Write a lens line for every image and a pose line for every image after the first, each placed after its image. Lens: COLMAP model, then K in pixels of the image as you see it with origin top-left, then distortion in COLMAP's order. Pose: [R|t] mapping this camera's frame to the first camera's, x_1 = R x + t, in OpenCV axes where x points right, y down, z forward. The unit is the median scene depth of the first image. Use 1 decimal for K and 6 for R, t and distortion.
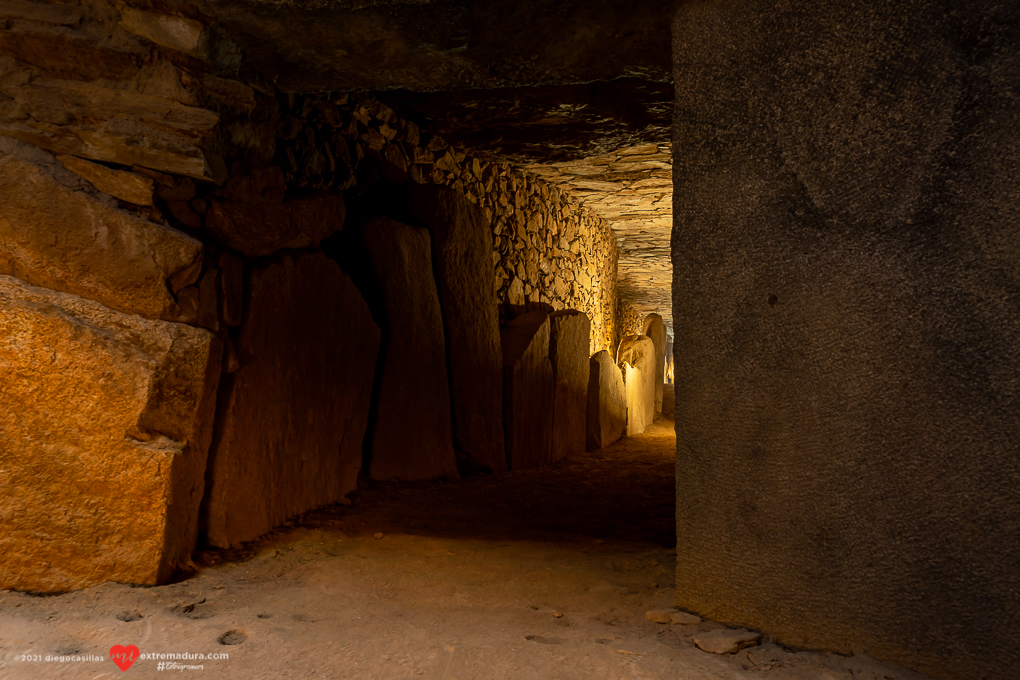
lens RADIAL K [[801.9, 0, 534.0], [0, 801.9, 336.2], [0, 0, 1]] dist [-0.001954, -0.000193]
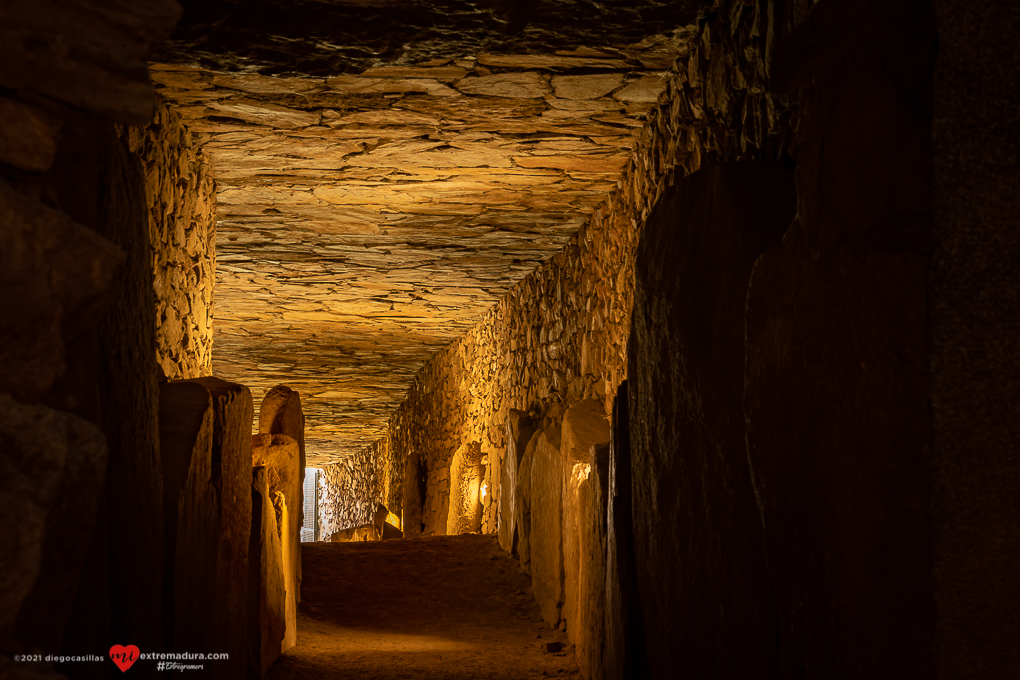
lens RADIAL K [[1851.9, 0, 510.0], [0, 1851.9, 340.0], [0, 0, 1]] dist [0.026596, -0.039851]
pose [[0.921986, 0.025753, 0.386366, -0.194327], [-0.006010, 0.998617, -0.052220, -0.000795], [-0.387177, 0.045824, 0.920866, -0.044401]]
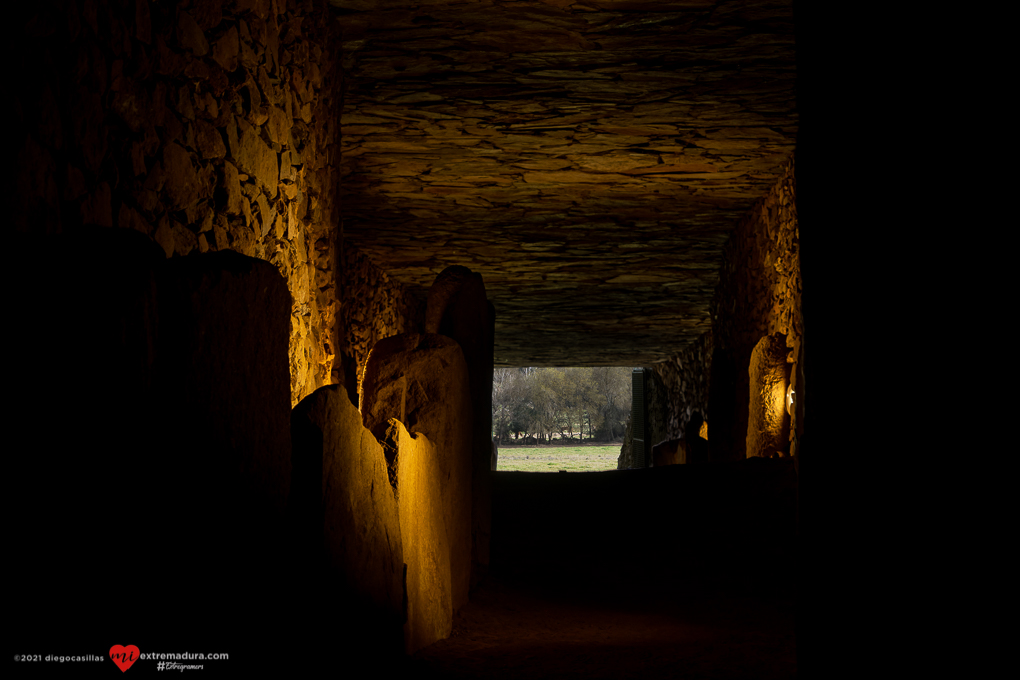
lens RADIAL K [[2059.3, 0, 510.0], [0, 2059.3, 340.0], [0, 0, 1]] dist [0.039979, 0.122746]
pose [[0.978739, -0.023679, 0.203736, -0.005655], [0.023411, 0.999719, 0.003722, -0.001309], [-0.203767, 0.001127, 0.979019, 0.218949]]
